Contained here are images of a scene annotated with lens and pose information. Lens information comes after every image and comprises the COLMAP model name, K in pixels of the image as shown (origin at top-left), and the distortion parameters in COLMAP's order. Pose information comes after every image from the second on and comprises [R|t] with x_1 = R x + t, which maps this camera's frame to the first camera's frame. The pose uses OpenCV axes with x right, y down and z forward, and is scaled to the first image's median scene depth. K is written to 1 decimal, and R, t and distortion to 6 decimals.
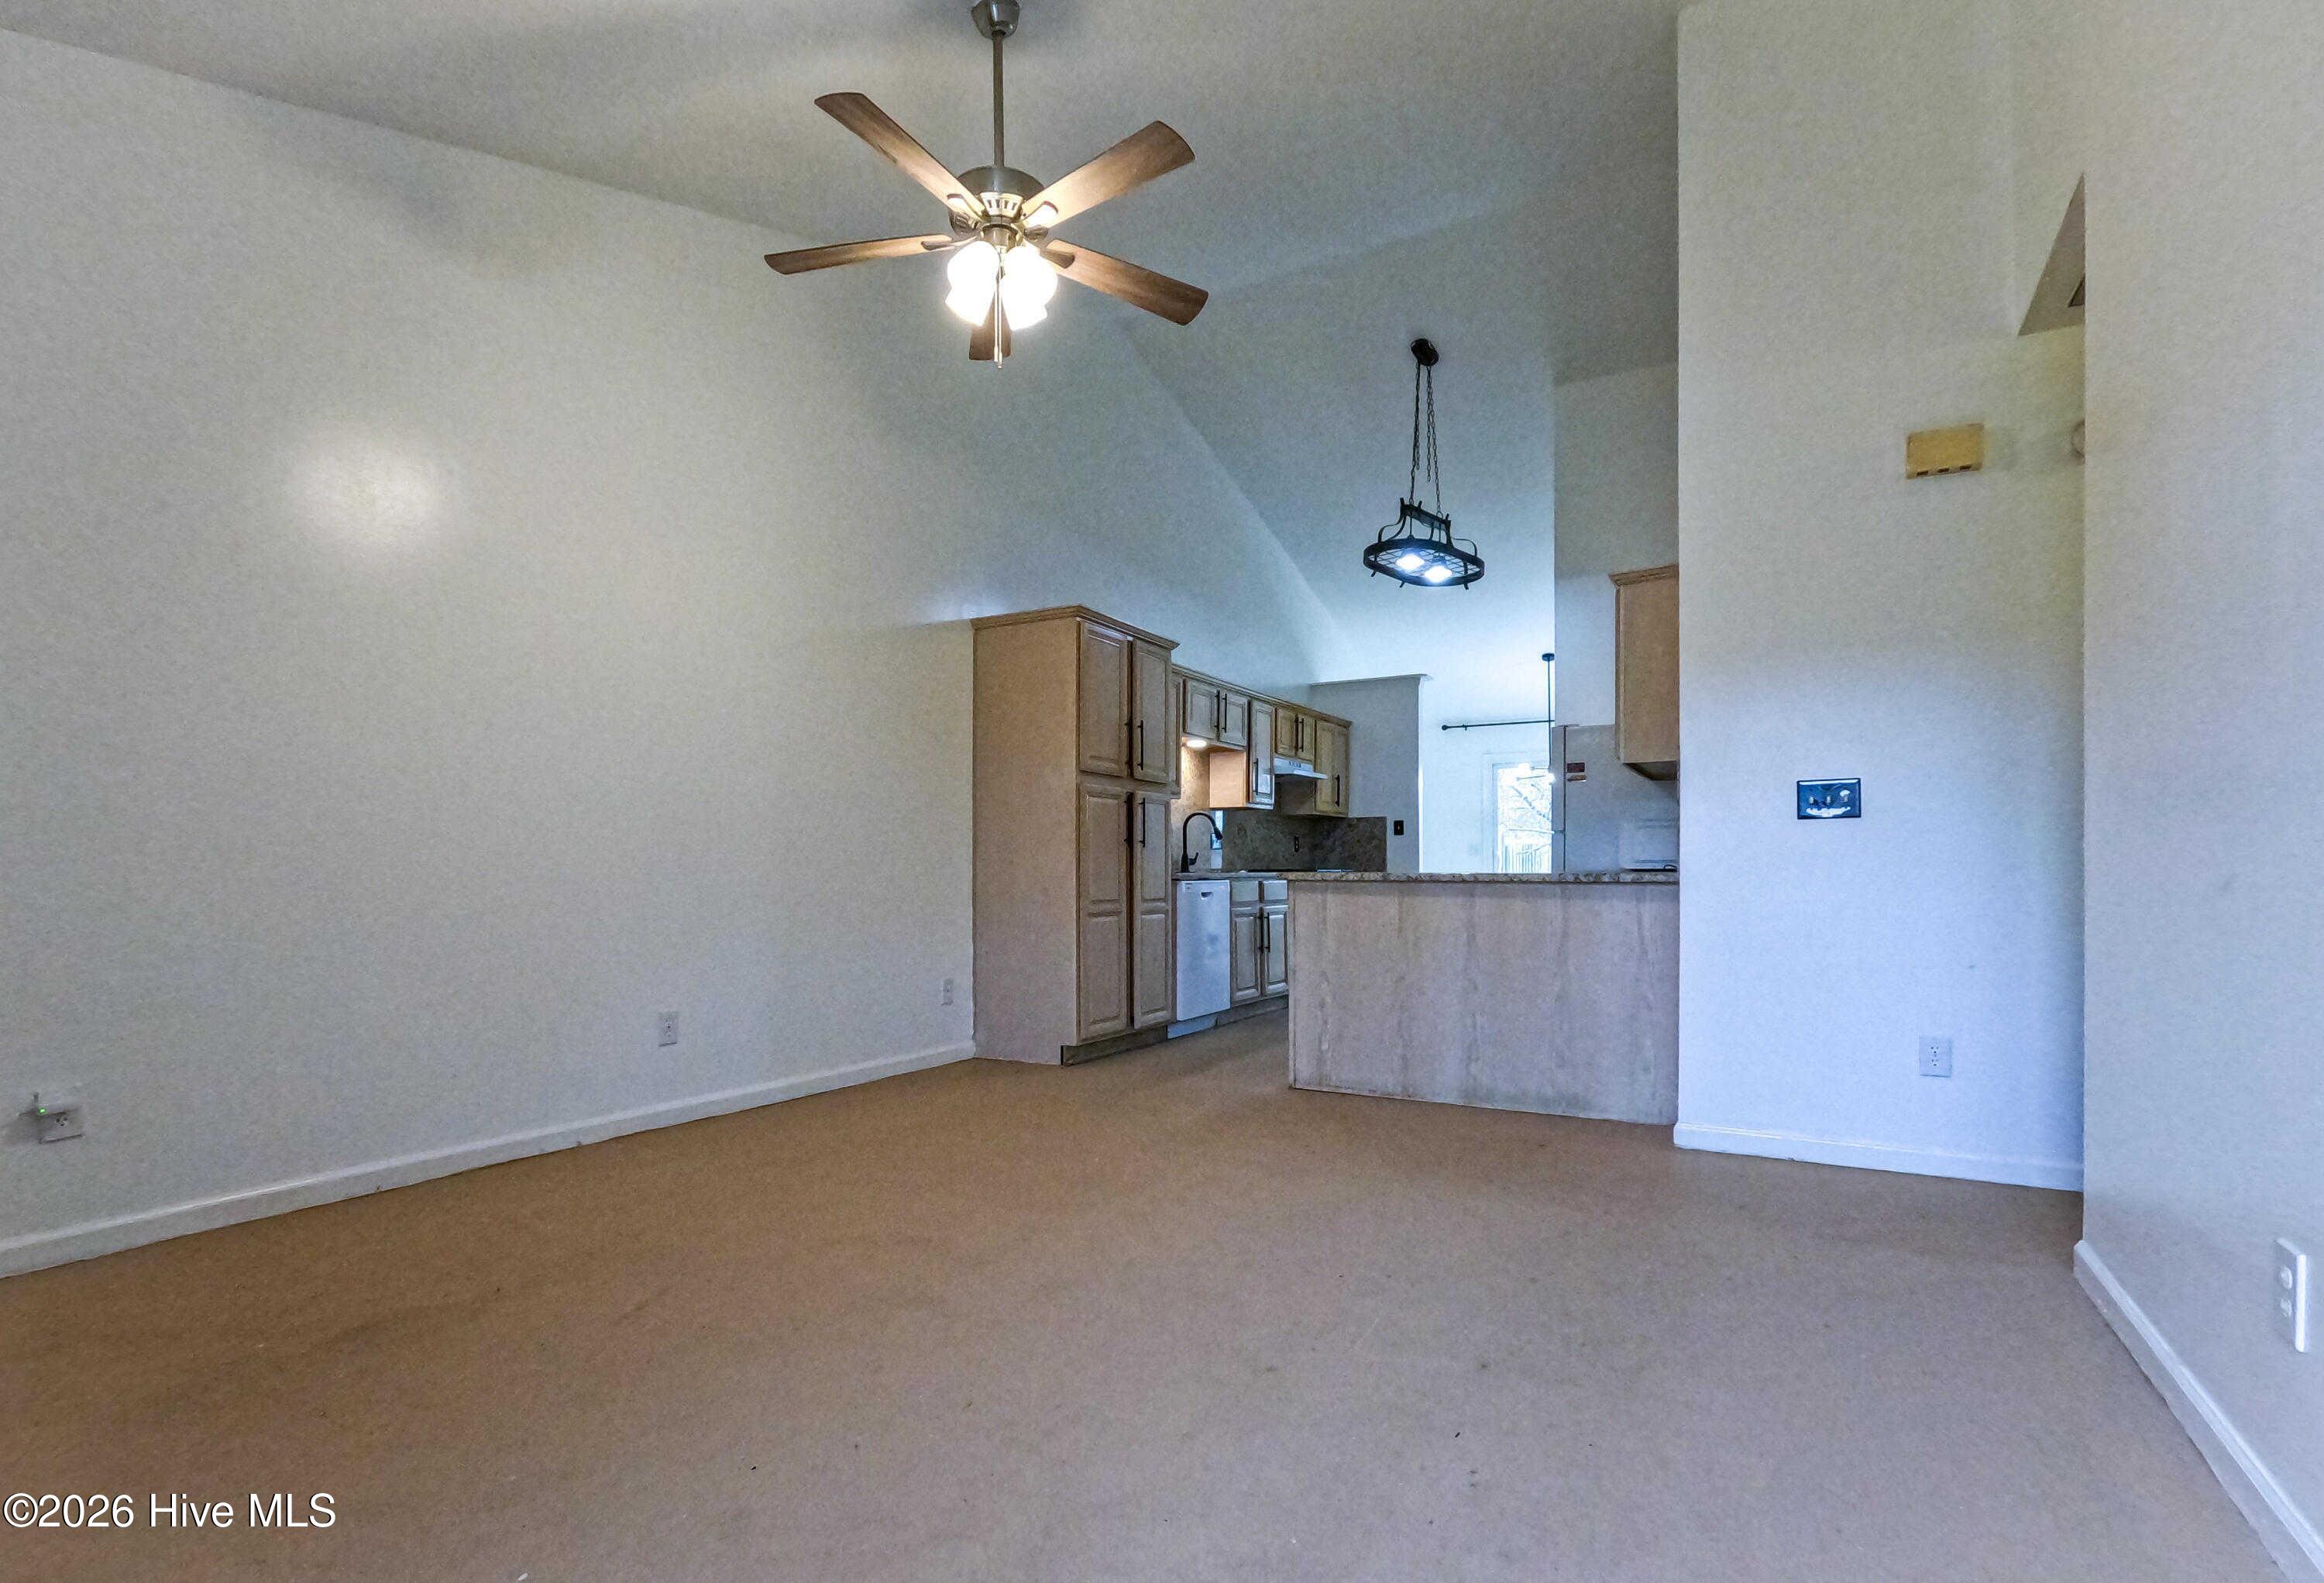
lens RADIAL K [[1126.1, 0, 1157.9], [0, 1126.1, 801.8], [0, 0, 1]] dist [0.002634, 0.000197]
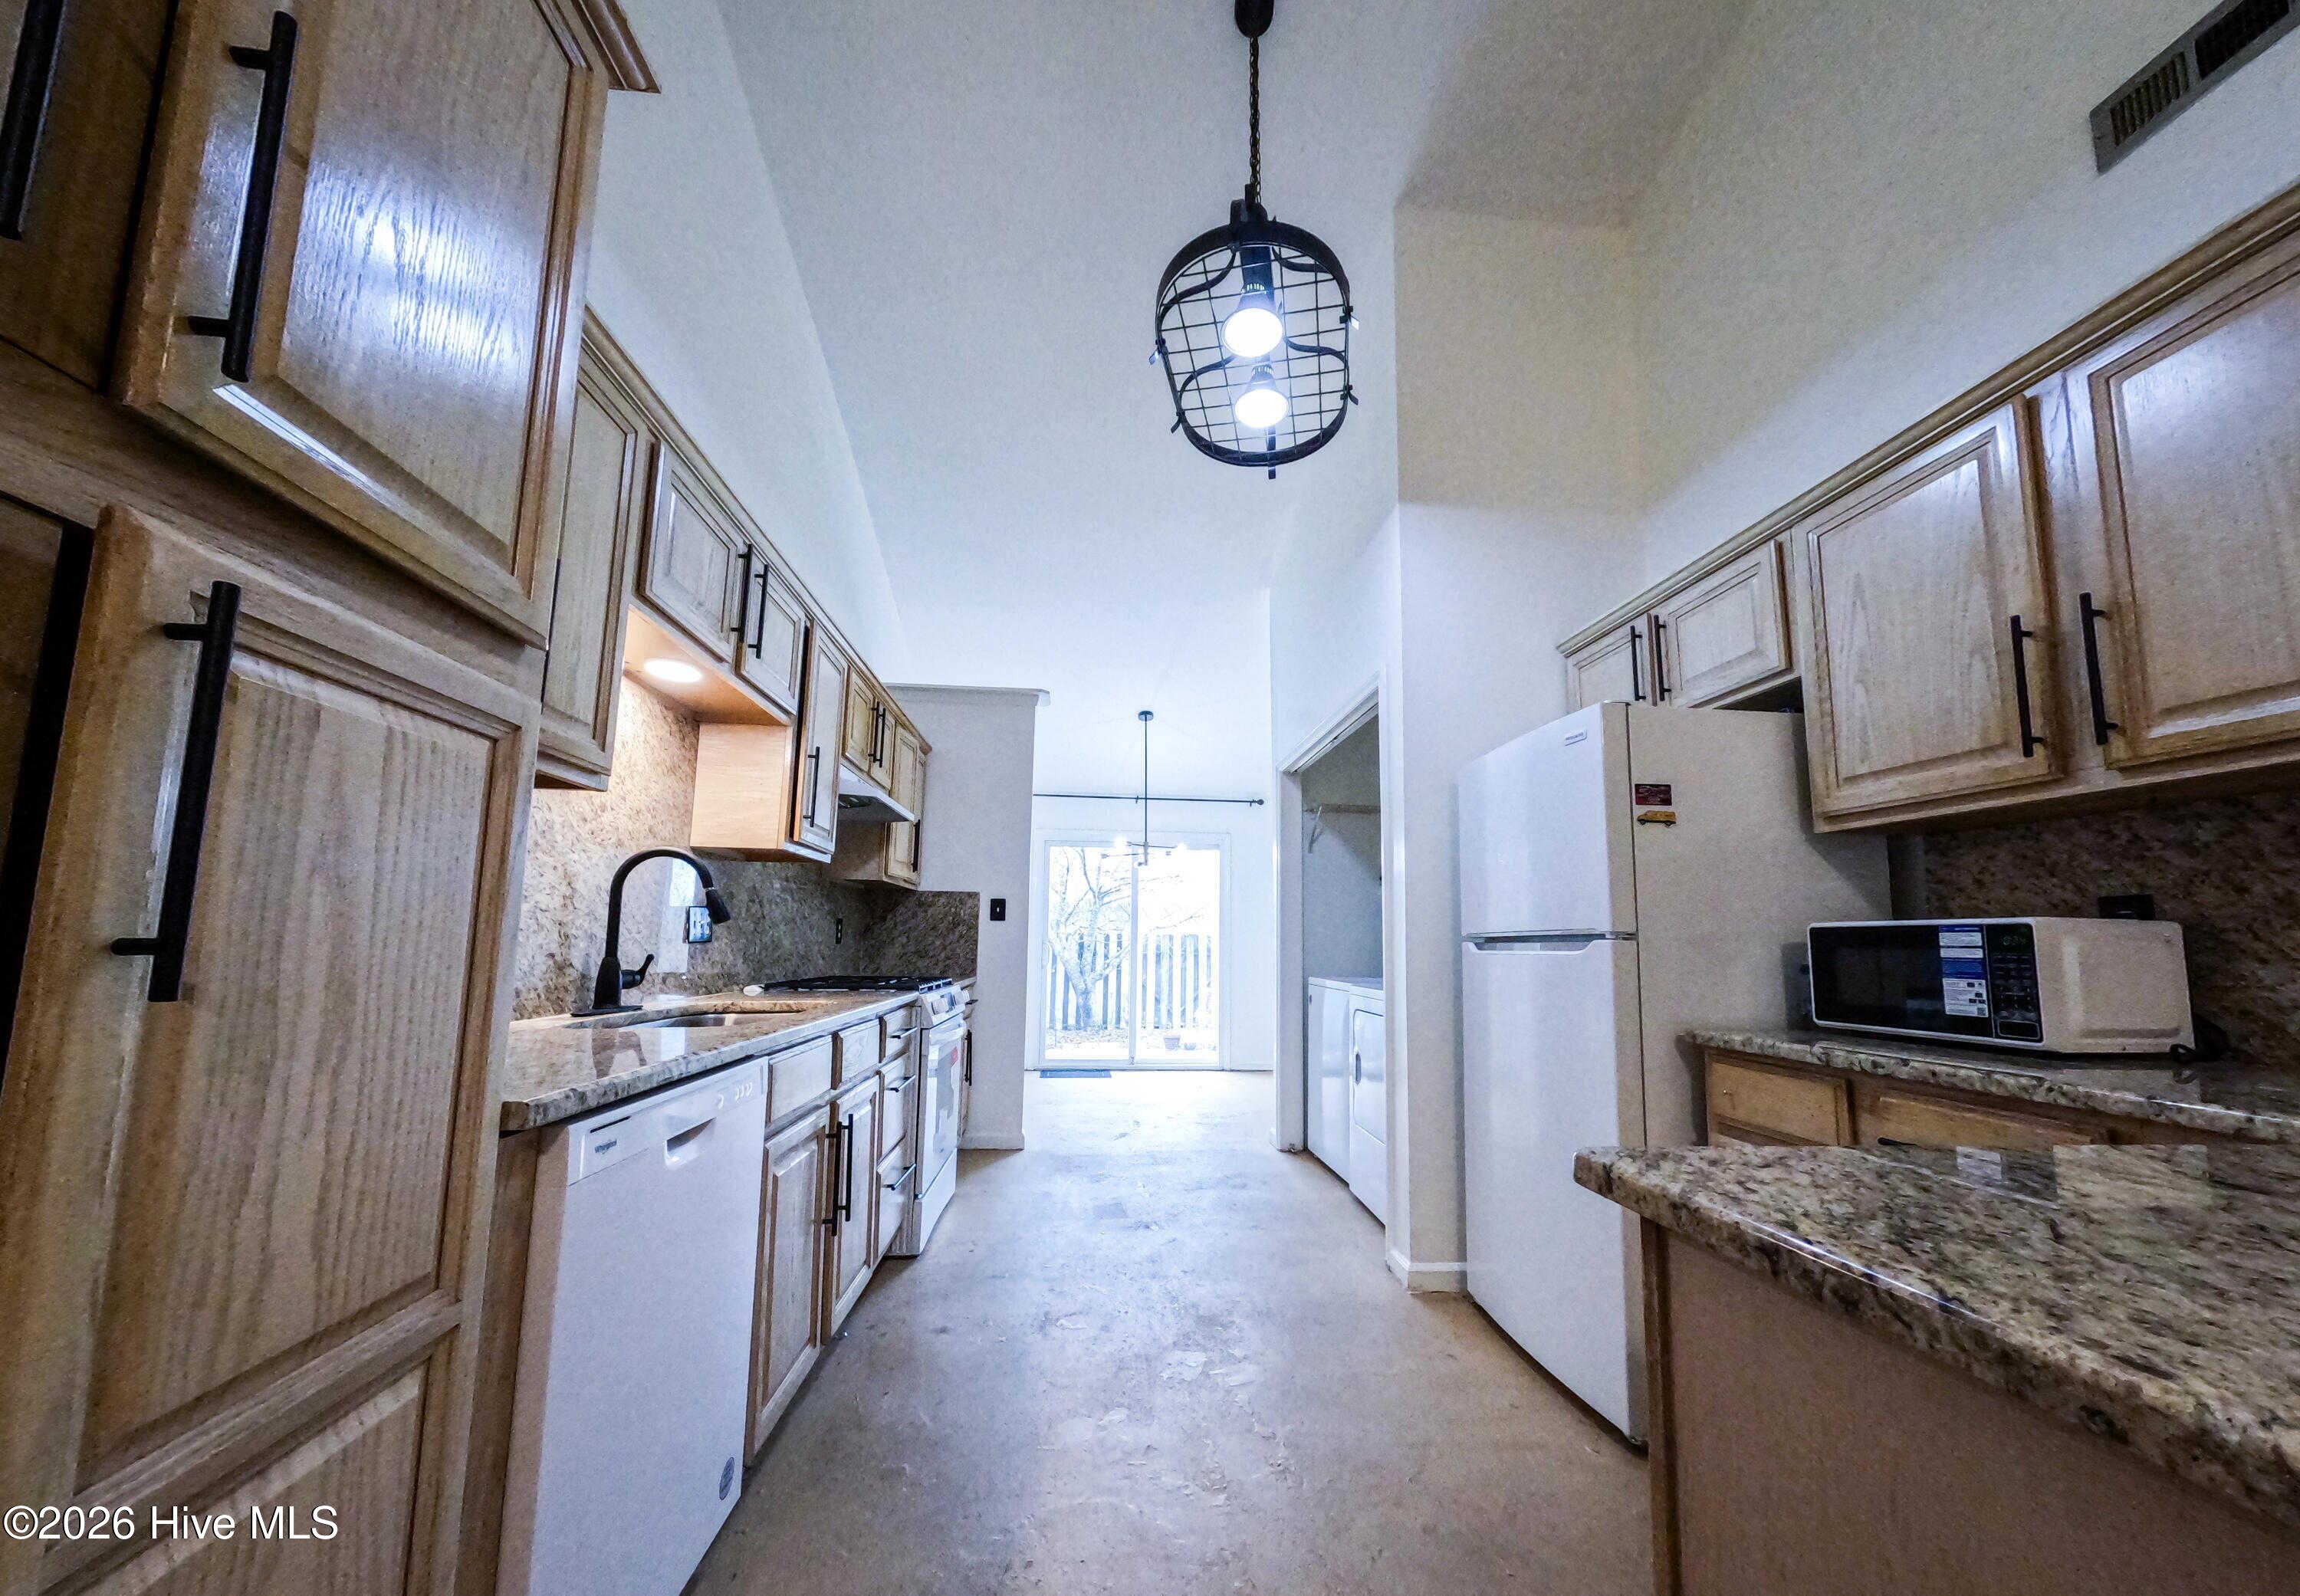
lens RADIAL K [[813.9, 0, 1137.6], [0, 813.9, 859.8], [0, 0, 1]] dist [-0.000691, 0.000049]
pose [[0.832796, 0.074465, 0.548549, 0.018277], [-0.052466, 0.997068, -0.055698, 0.019210], [-0.551088, 0.017605, 0.834261, 0.657151]]
